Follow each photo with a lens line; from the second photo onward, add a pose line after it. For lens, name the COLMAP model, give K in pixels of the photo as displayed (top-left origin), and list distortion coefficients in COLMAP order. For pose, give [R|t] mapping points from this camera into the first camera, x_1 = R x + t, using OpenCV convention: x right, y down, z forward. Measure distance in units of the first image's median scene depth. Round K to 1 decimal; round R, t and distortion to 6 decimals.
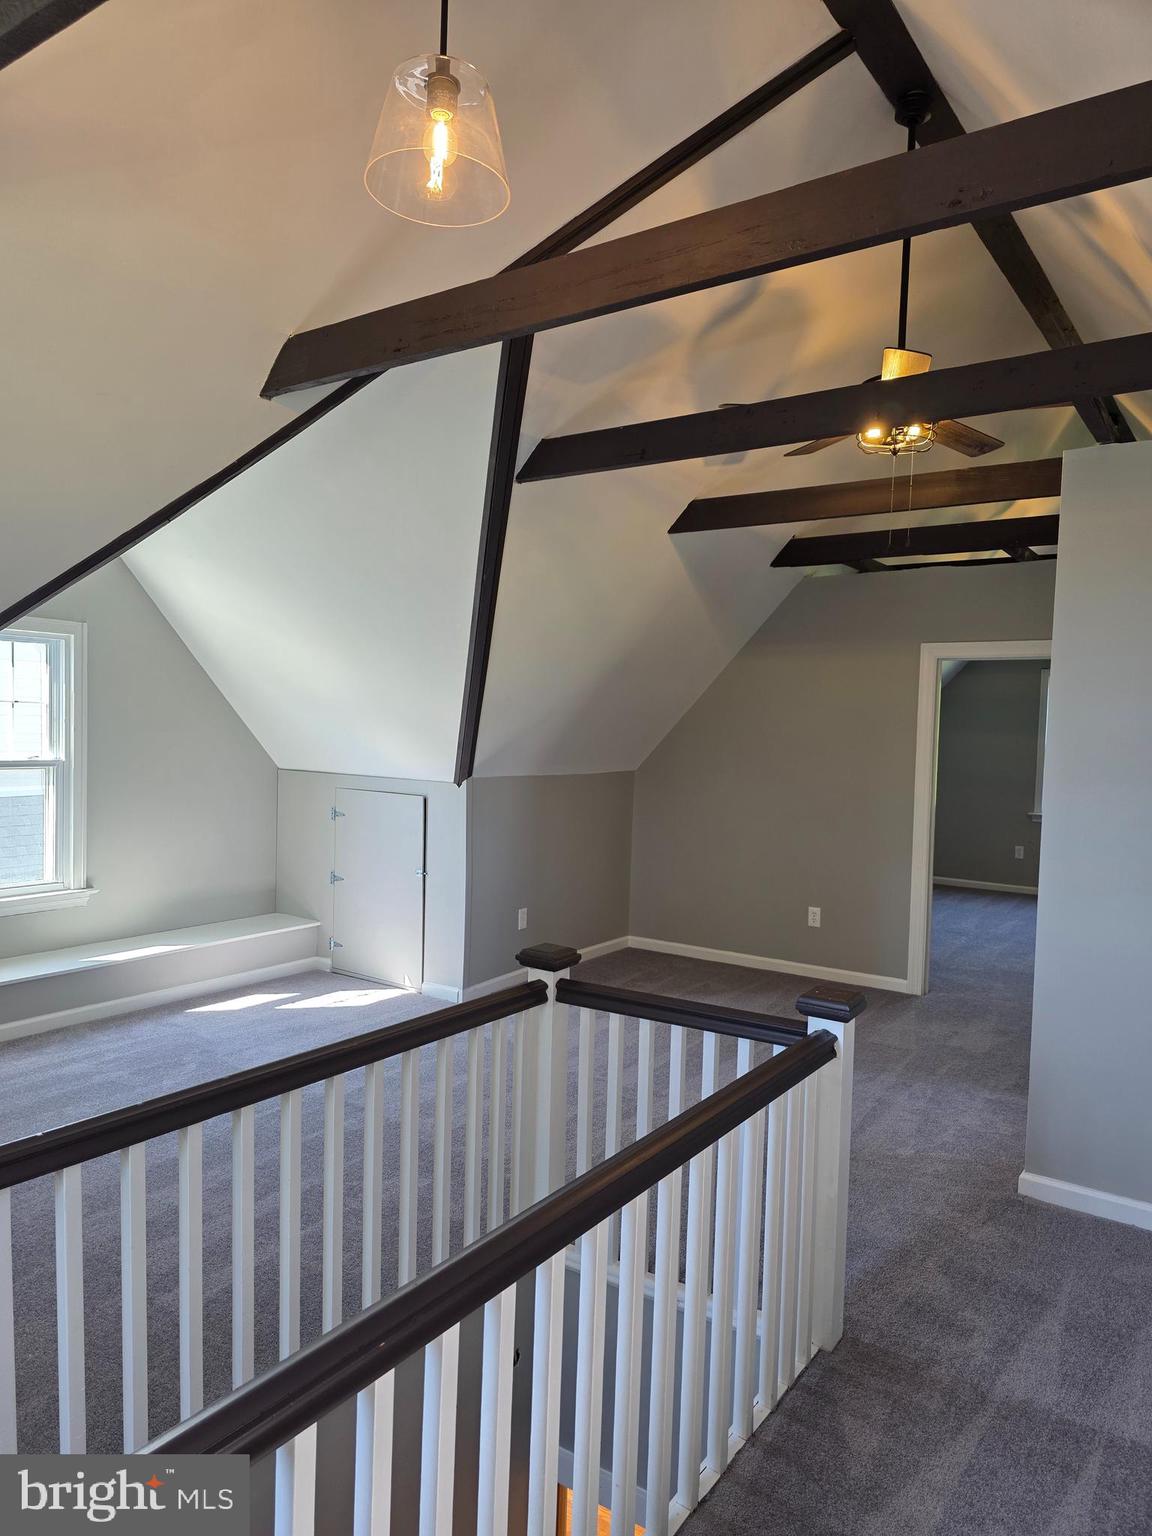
lens RADIAL K [[1026.3, 0, 582.2], [0, 1026.3, 776.7], [0, 0, 1]] dist [0.038915, -0.024559]
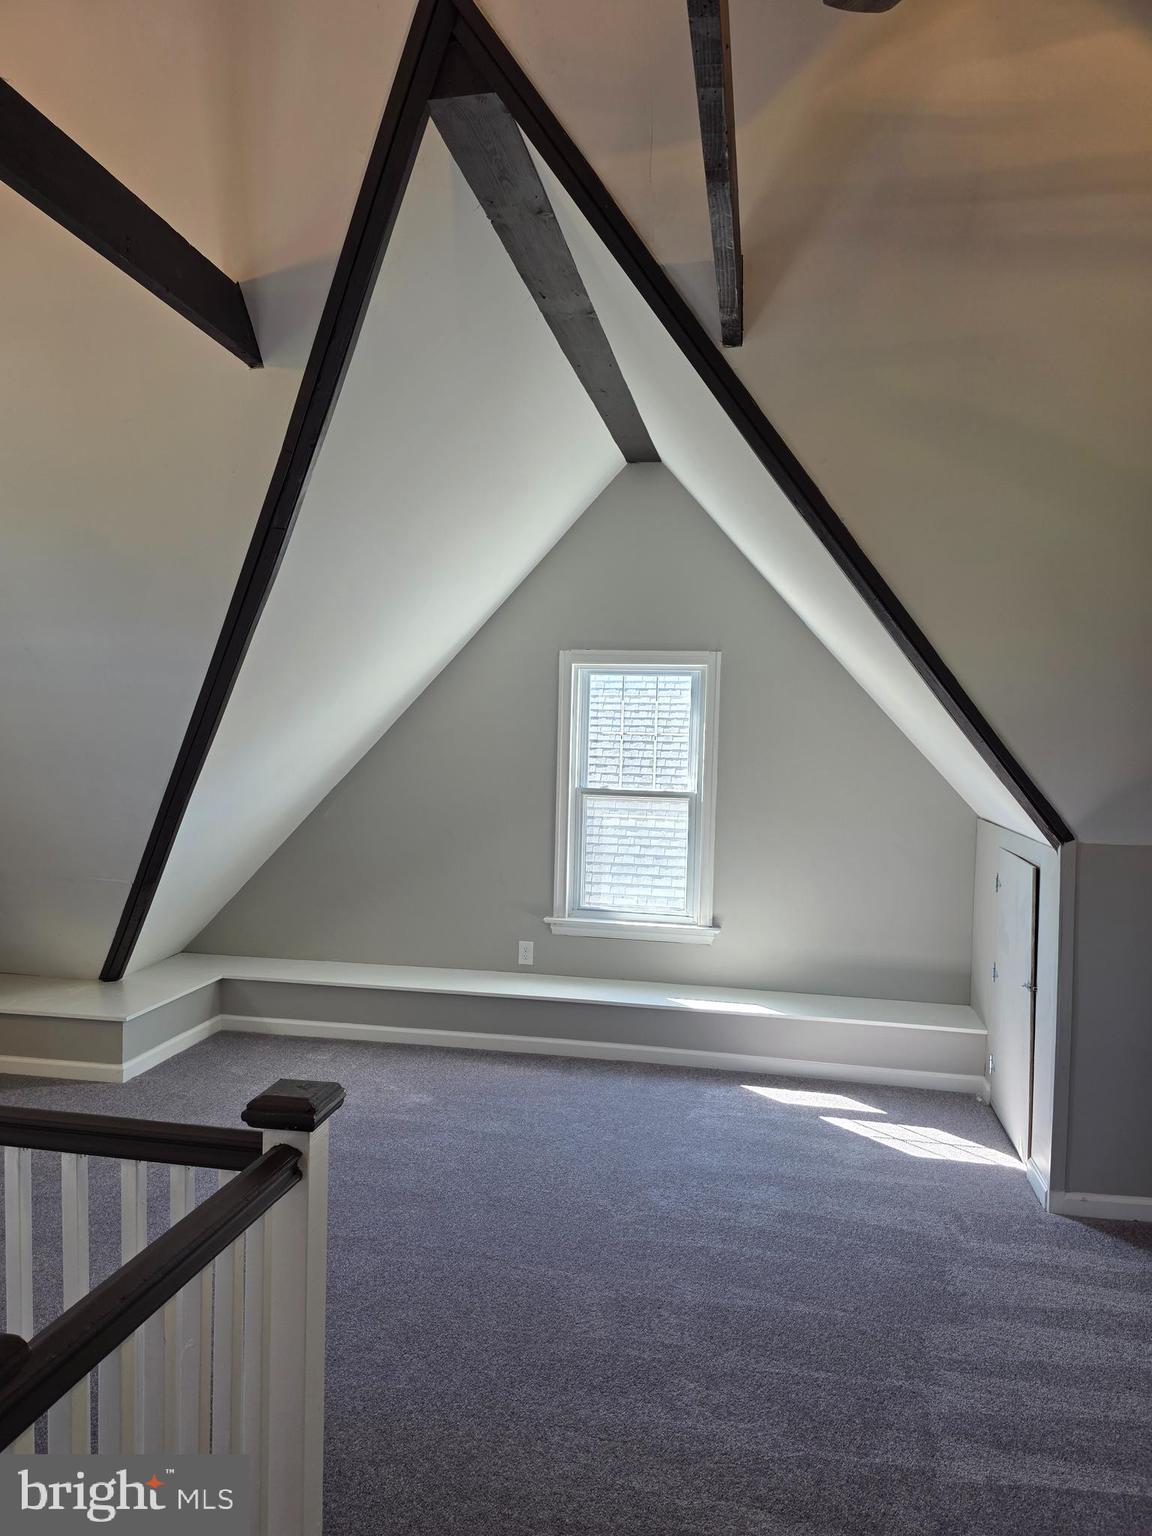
lens RADIAL K [[1026.3, 0, 578.8], [0, 1026.3, 763.0], [0, 0, 1]] dist [0.038915, -0.024559]
pose [[0.412502, 0.010478, -0.910897, 0.337634], [-0.062818, 0.997881, -0.016969, -0.019850], [0.908788, 0.064220, 0.412286, 0.488975]]
